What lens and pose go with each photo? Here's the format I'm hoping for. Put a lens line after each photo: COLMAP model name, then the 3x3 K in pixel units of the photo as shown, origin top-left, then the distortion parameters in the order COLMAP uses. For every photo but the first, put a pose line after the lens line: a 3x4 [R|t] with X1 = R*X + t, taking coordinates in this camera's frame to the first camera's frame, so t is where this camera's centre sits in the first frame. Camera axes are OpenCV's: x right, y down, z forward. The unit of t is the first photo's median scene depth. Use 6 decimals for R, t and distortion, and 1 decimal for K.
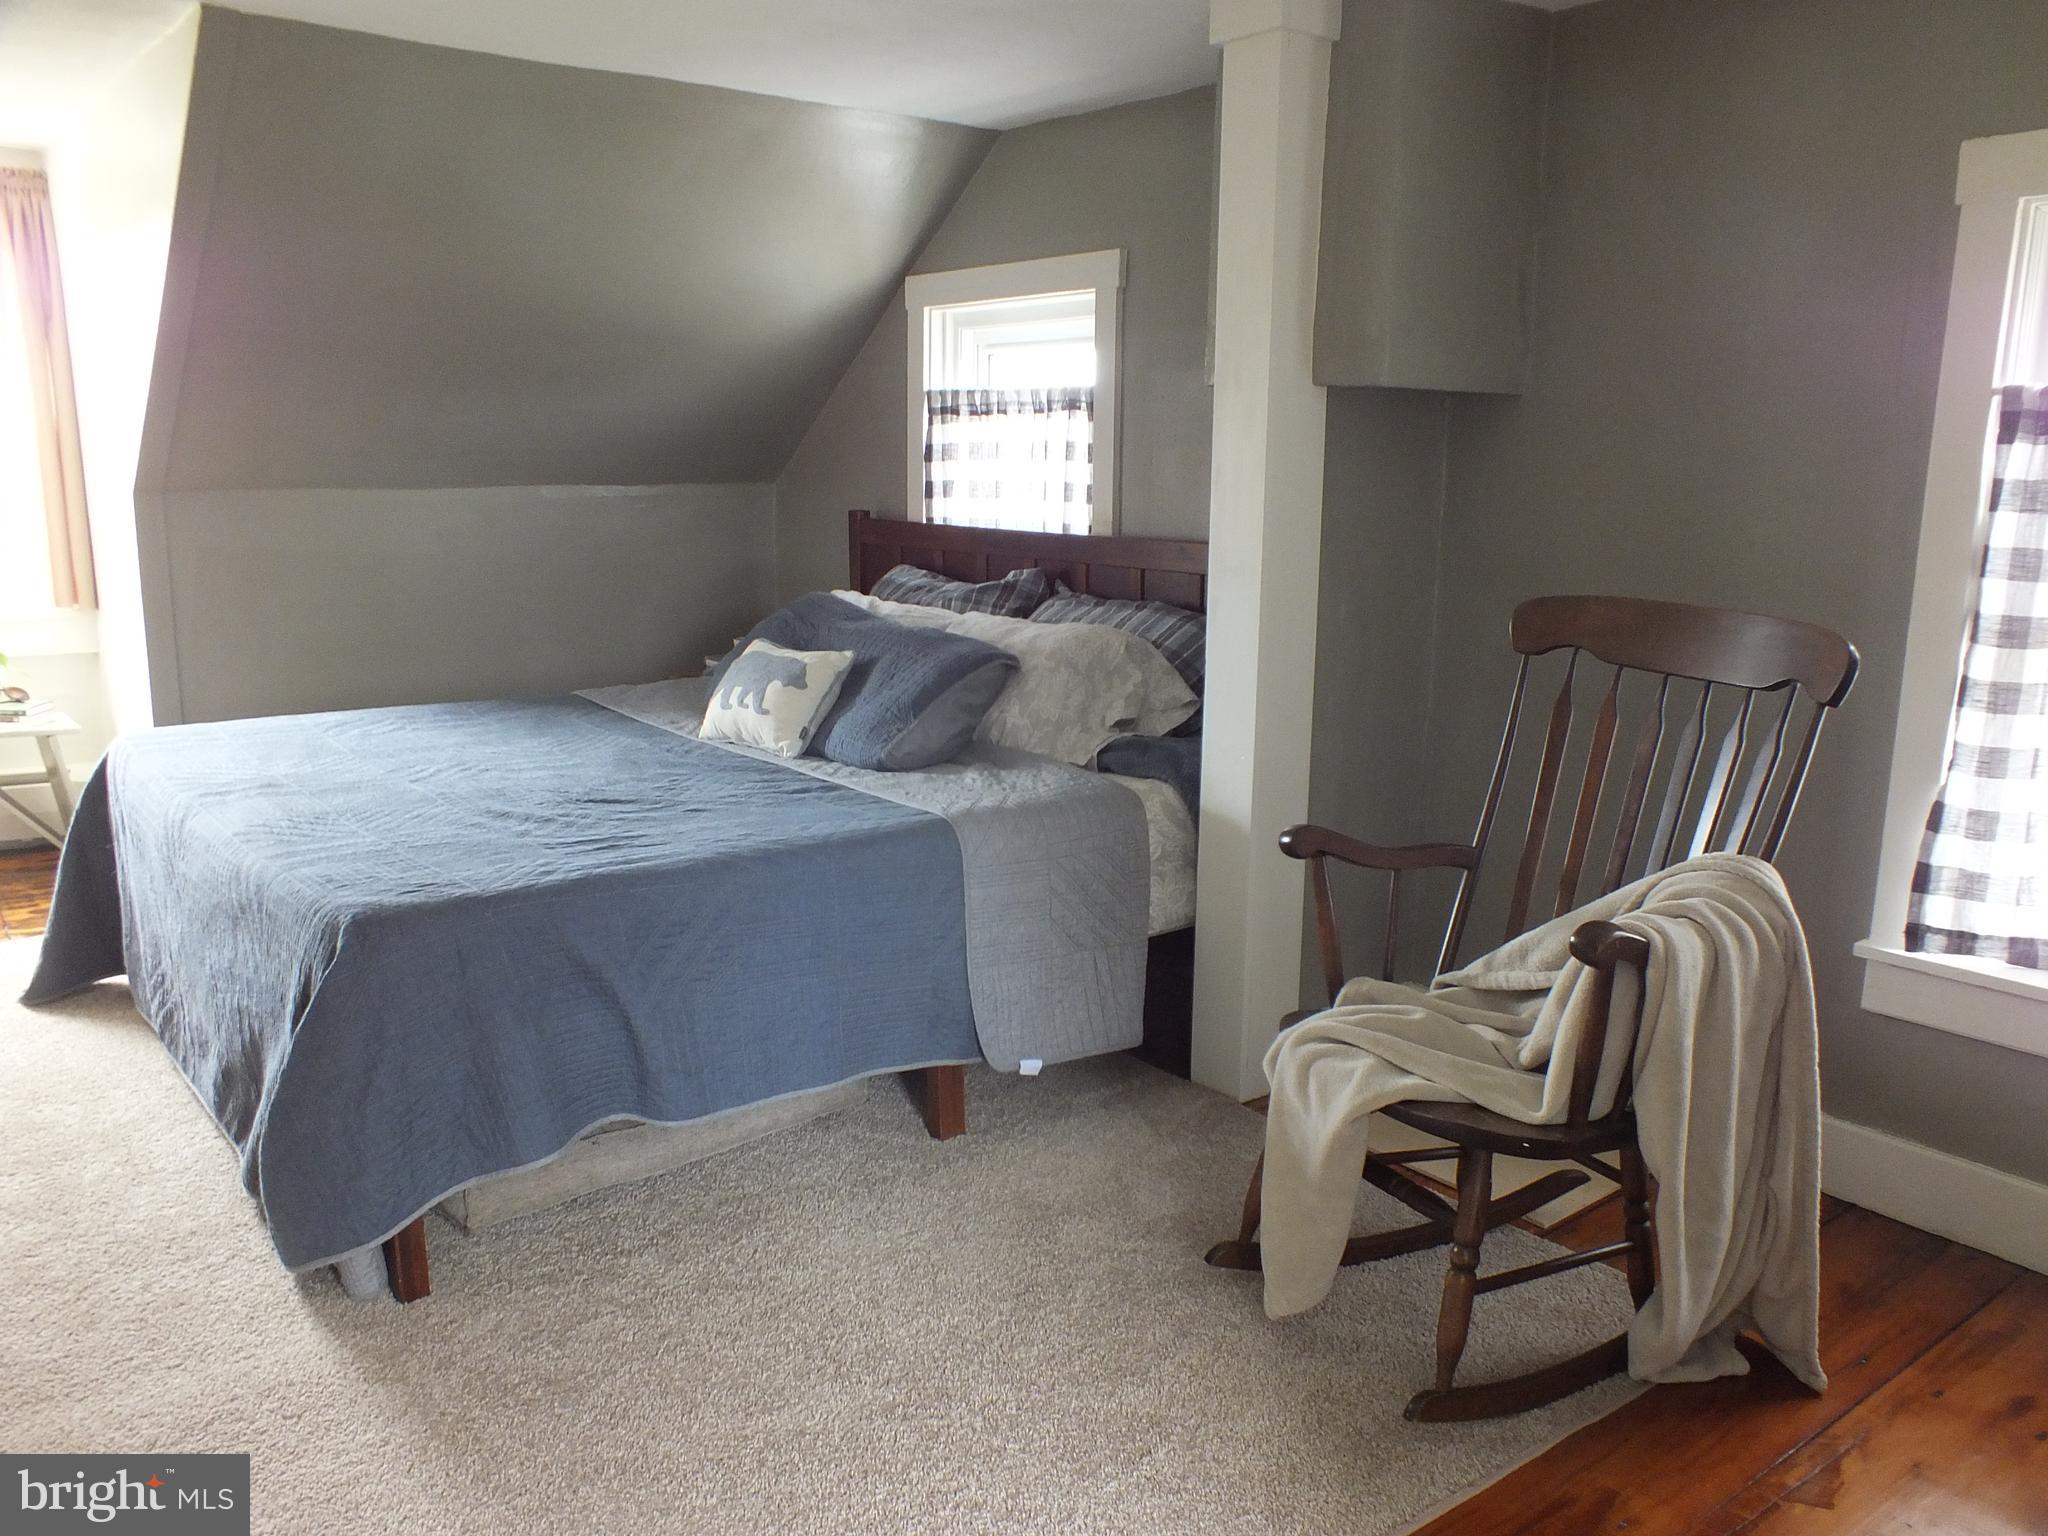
lens RADIAL K [[1657.4, 0, 1037.7], [0, 1657.4, 832.5], [0, 0, 1]] dist [-0.082118, 0.082484]
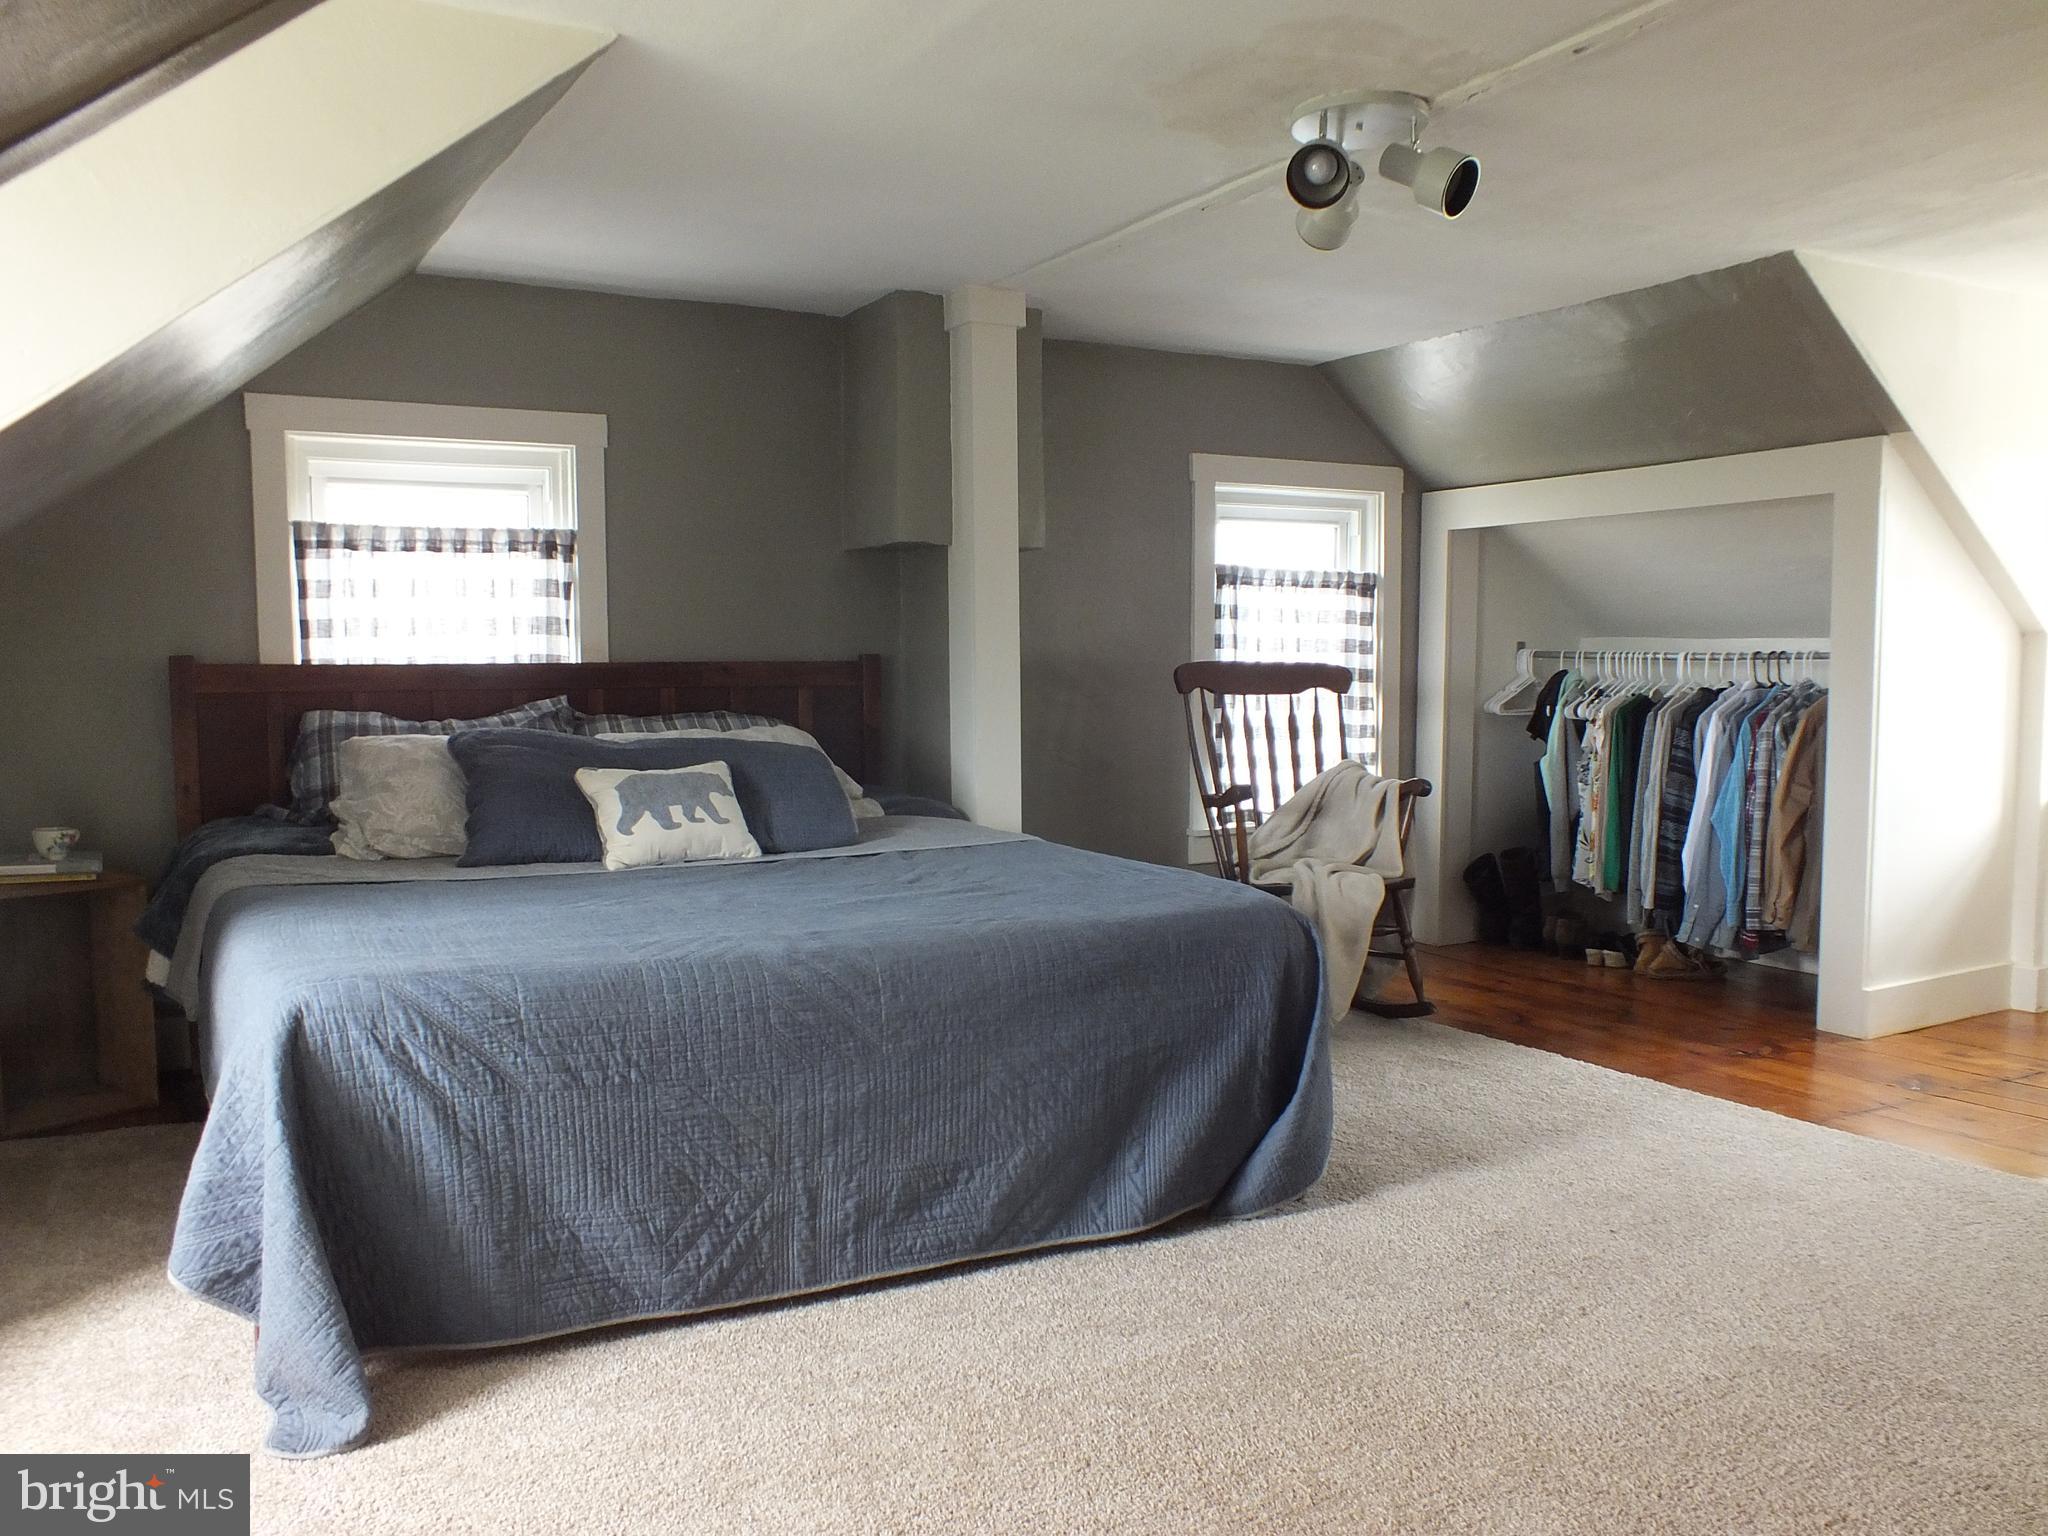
lens RADIAL K [[1657.4, 0, 1037.7], [0, 1657.4, 832.5], [0, 0, 1]] dist [-0.082118, 0.082484]
pose [[0.143951, -0.118468, 0.982468, -1.375091], [0.225966, 0.970514, 0.083918, -0.127976], [-0.963441, 0.209924, 0.166476, 0.742152]]
